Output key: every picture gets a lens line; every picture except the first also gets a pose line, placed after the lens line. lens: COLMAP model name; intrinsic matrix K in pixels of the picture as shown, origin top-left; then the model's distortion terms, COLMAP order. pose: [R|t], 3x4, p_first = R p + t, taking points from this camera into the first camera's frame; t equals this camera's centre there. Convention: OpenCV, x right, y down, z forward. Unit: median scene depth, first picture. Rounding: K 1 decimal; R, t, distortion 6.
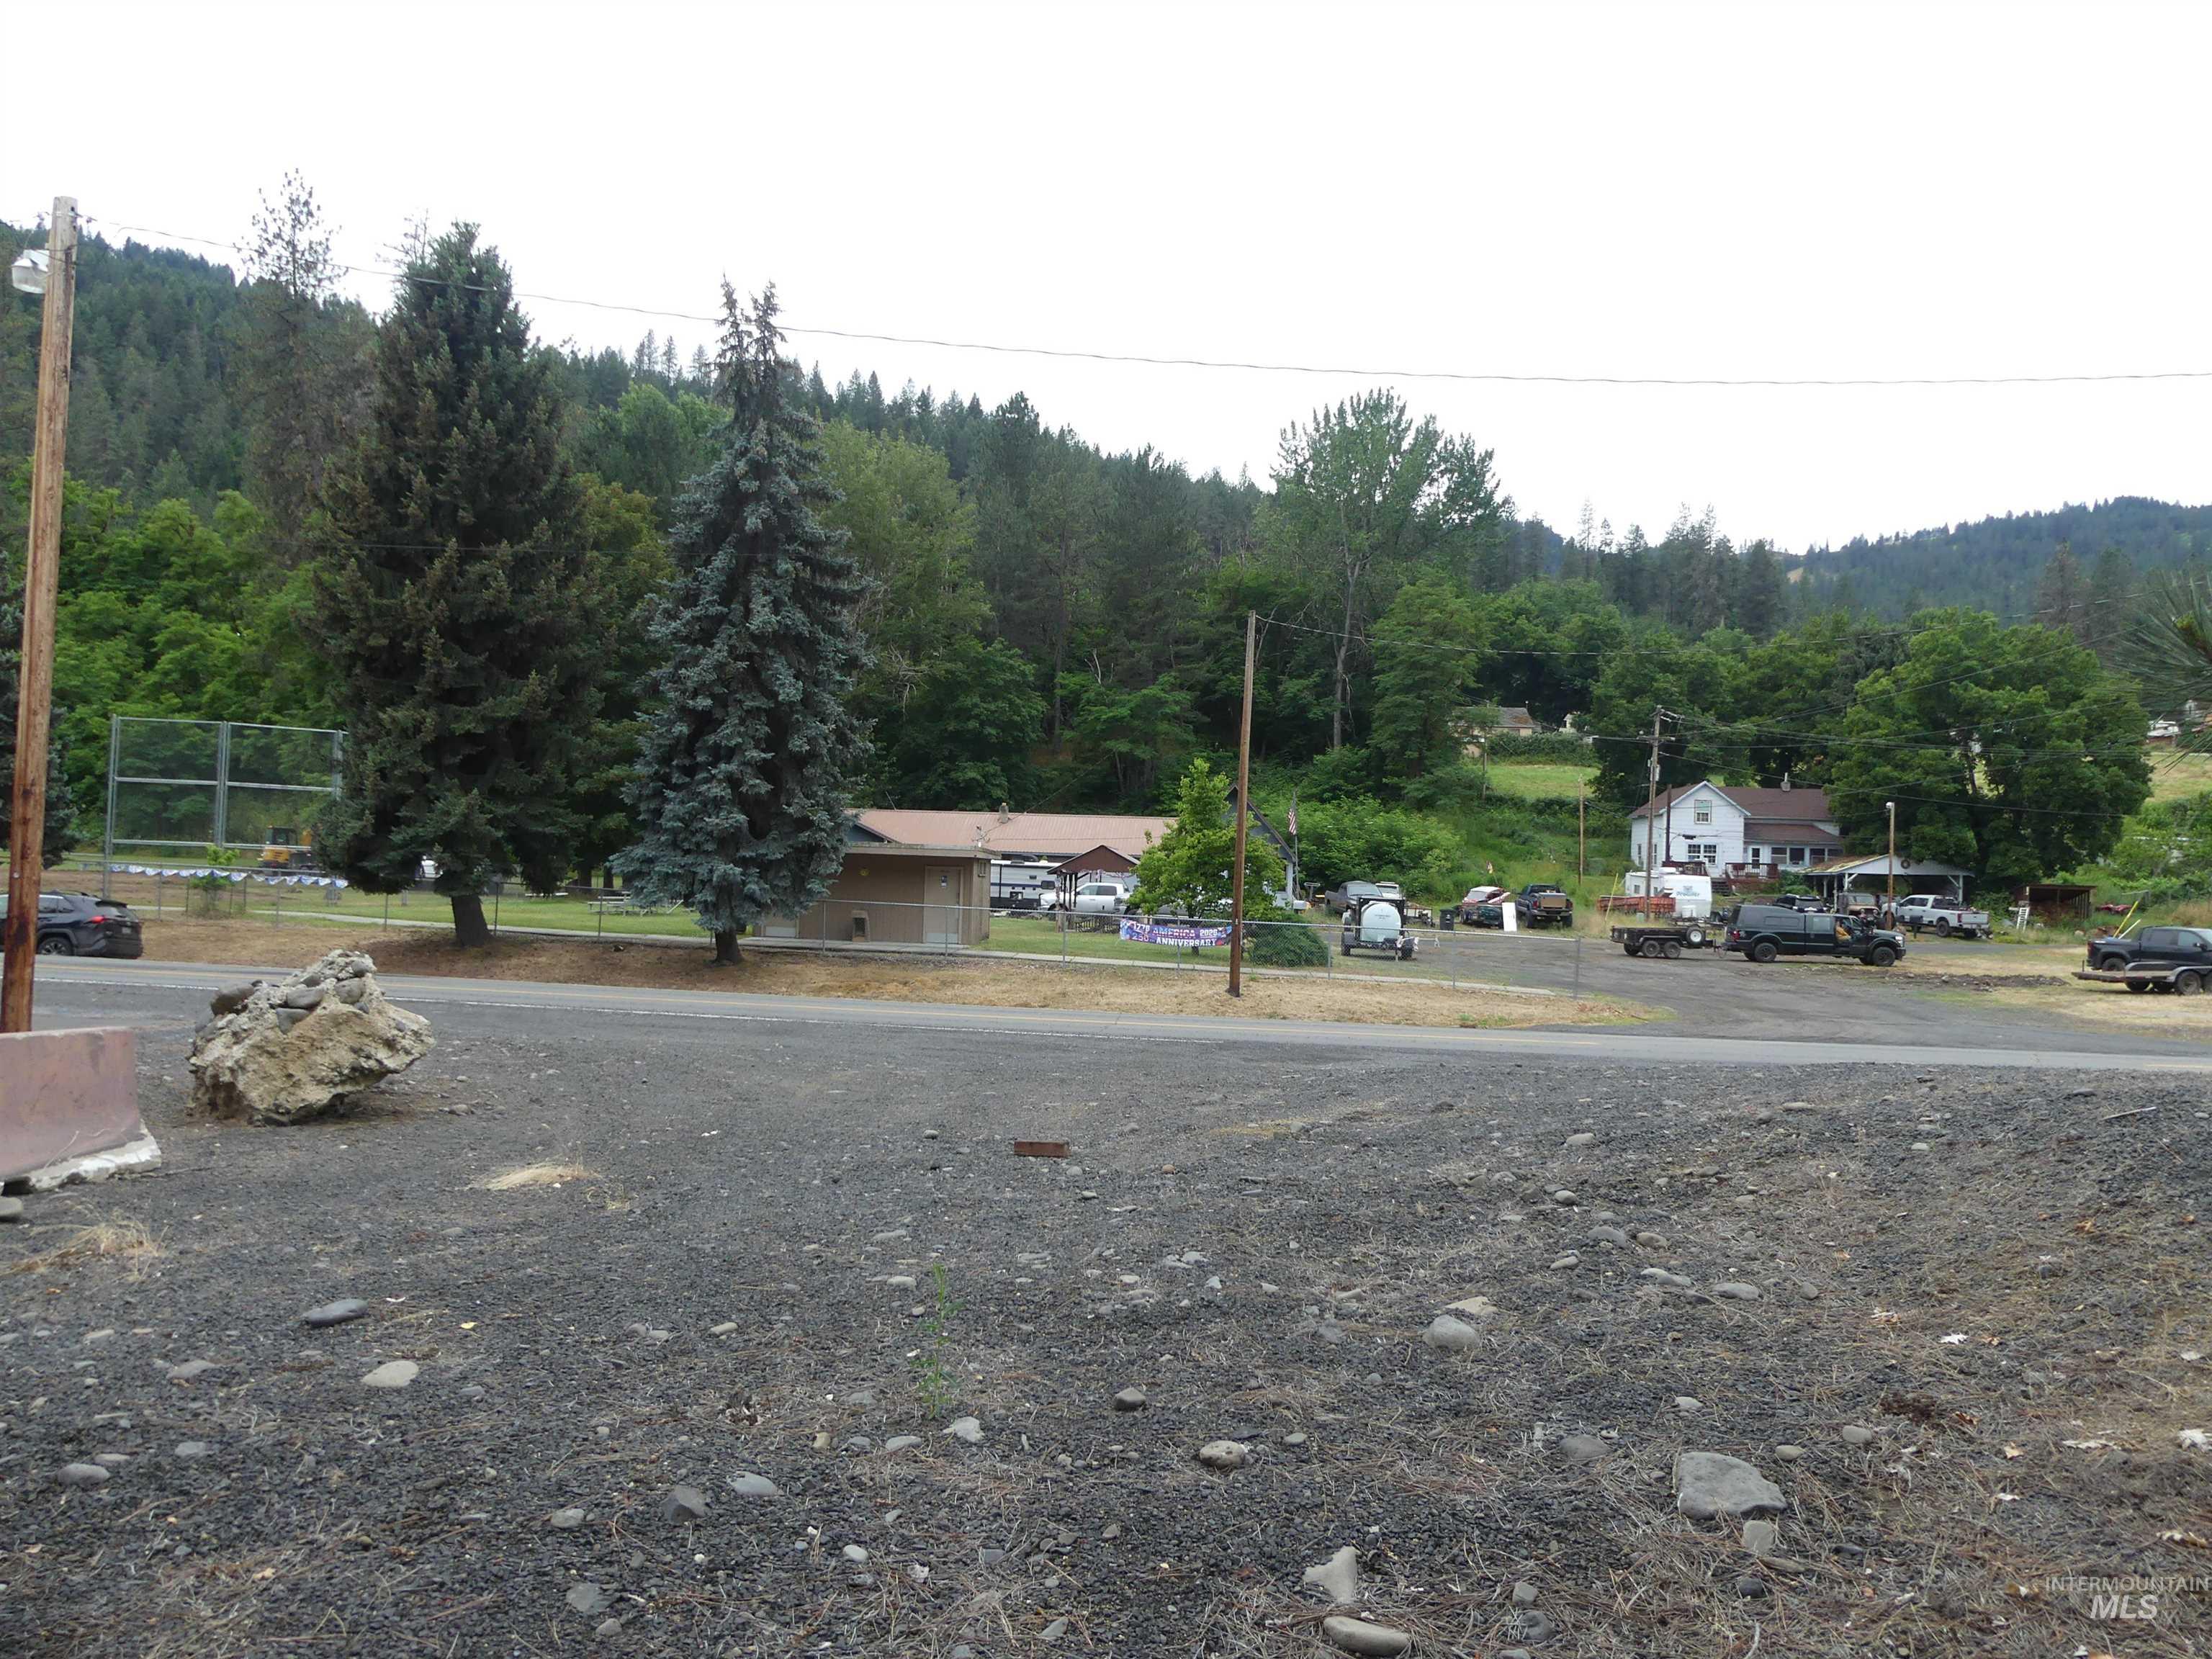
lens RADIAL K [[1657.8, 0, 1107.5], [0, 1657.8, 847.1], [0, 0, 1]] dist [-0.015941, 0.016716]
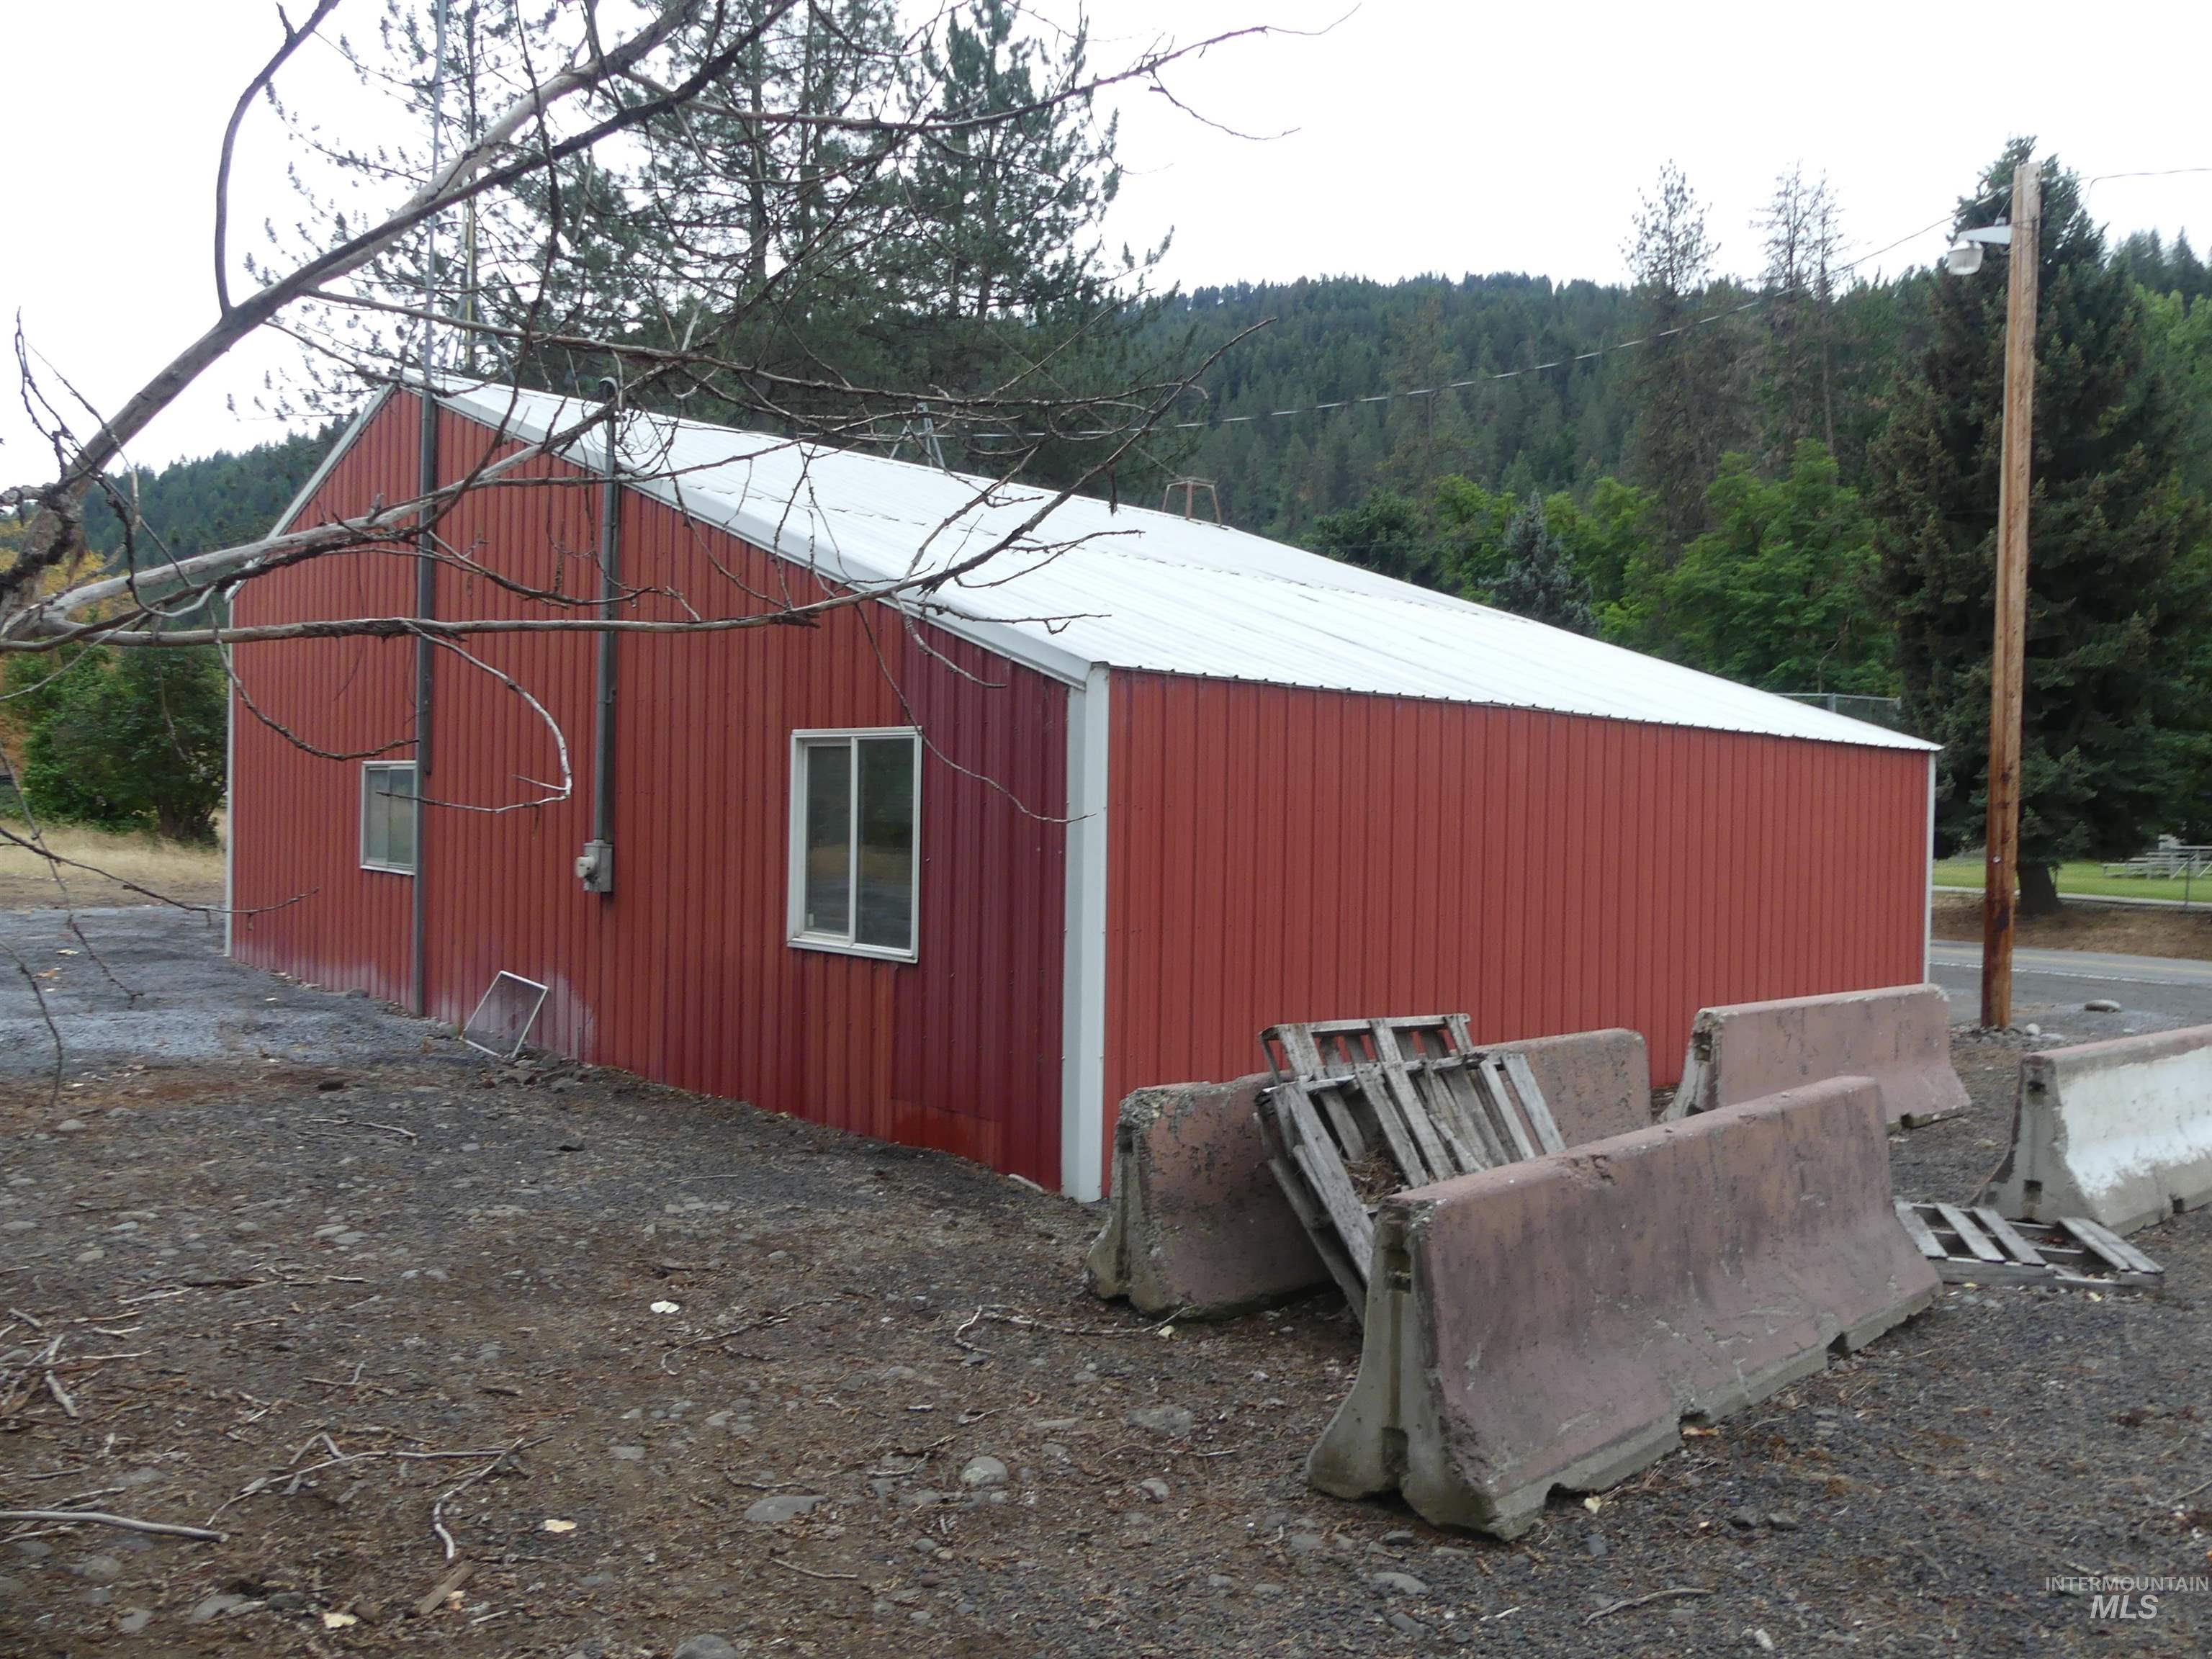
lens RADIAL K [[1657.8, 0, 1141.6], [0, 1657.8, 822.0], [0, 0, 1]] dist [-0.015941, 0.016716]
pose [[0.744327, -0.016191, -0.667619, -0.148781], [0.024516, 0.999695, 0.003088, -0.008504], [0.667365, -0.018666, 0.744497, -0.032587]]
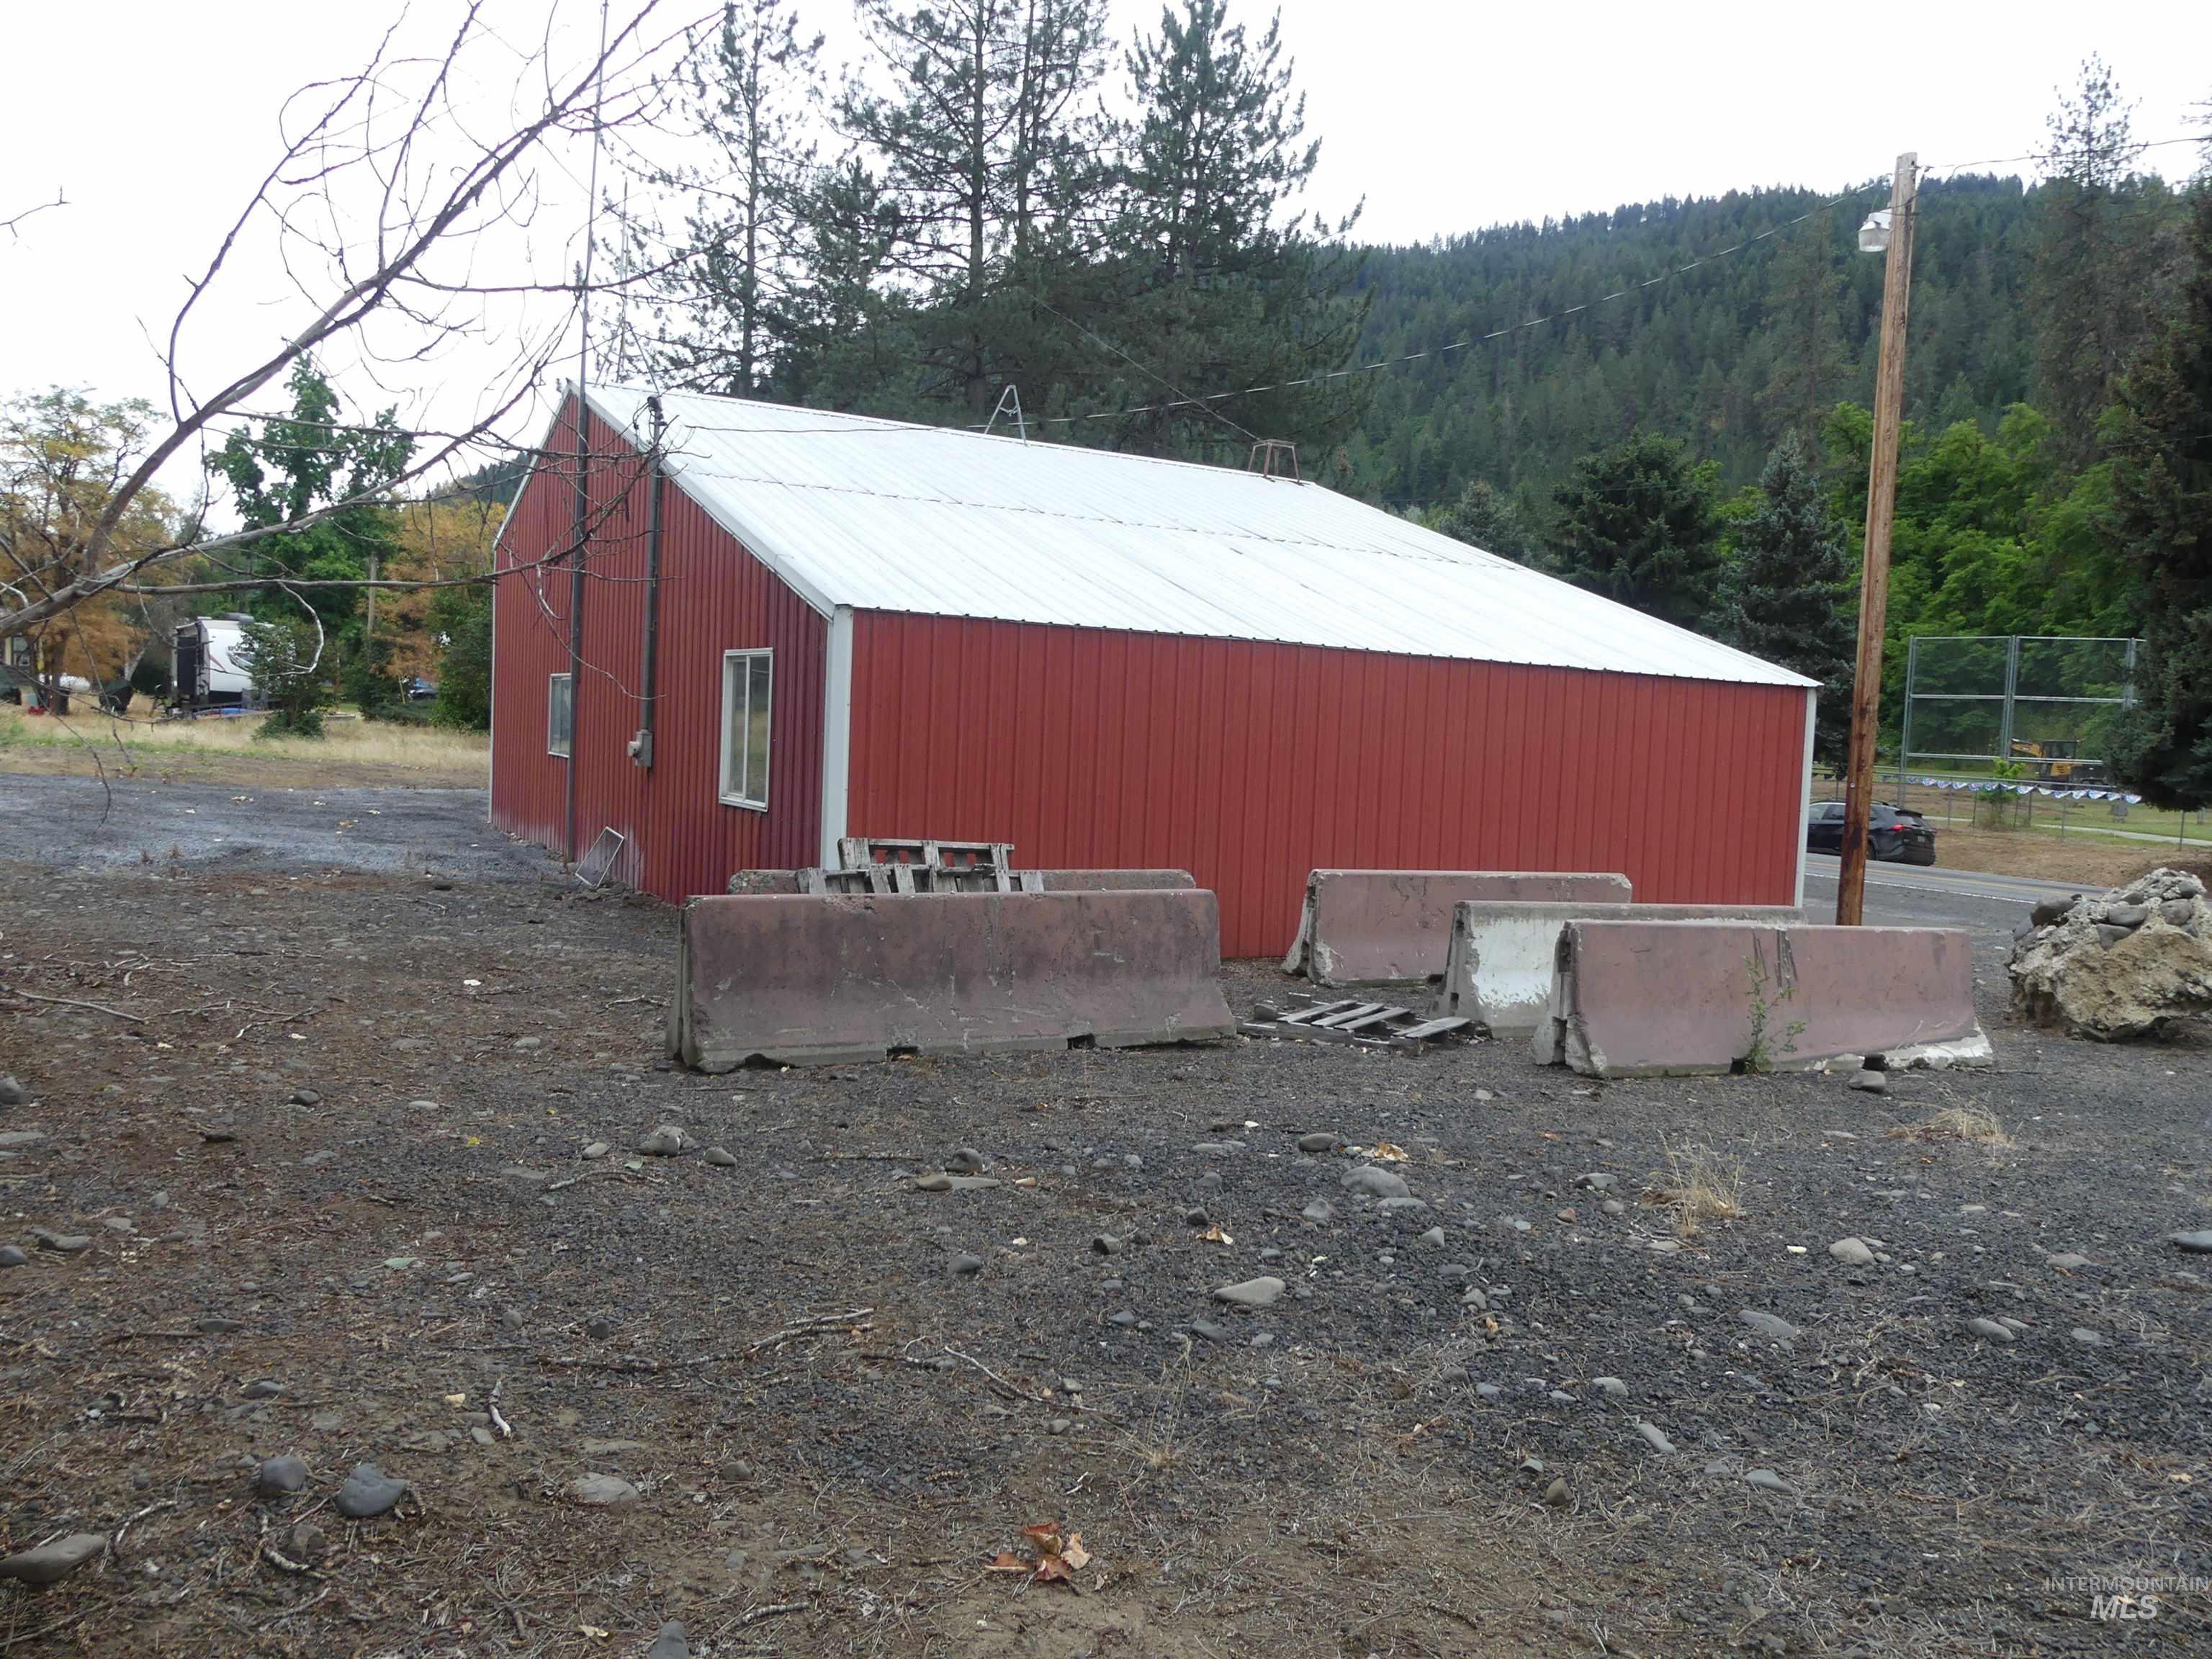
lens RADIAL K [[1657.8, 0, 1157.6], [0, 1657.8, 828.5], [0, 0, 1]] dist [-0.015941, 0.016716]
pose [[0.572756, 0.036374, -0.818919, -0.005562], [-0.002819, 0.999097, 0.042406, 0.000109], [0.819721, -0.021979, 0.572341, -0.008651]]
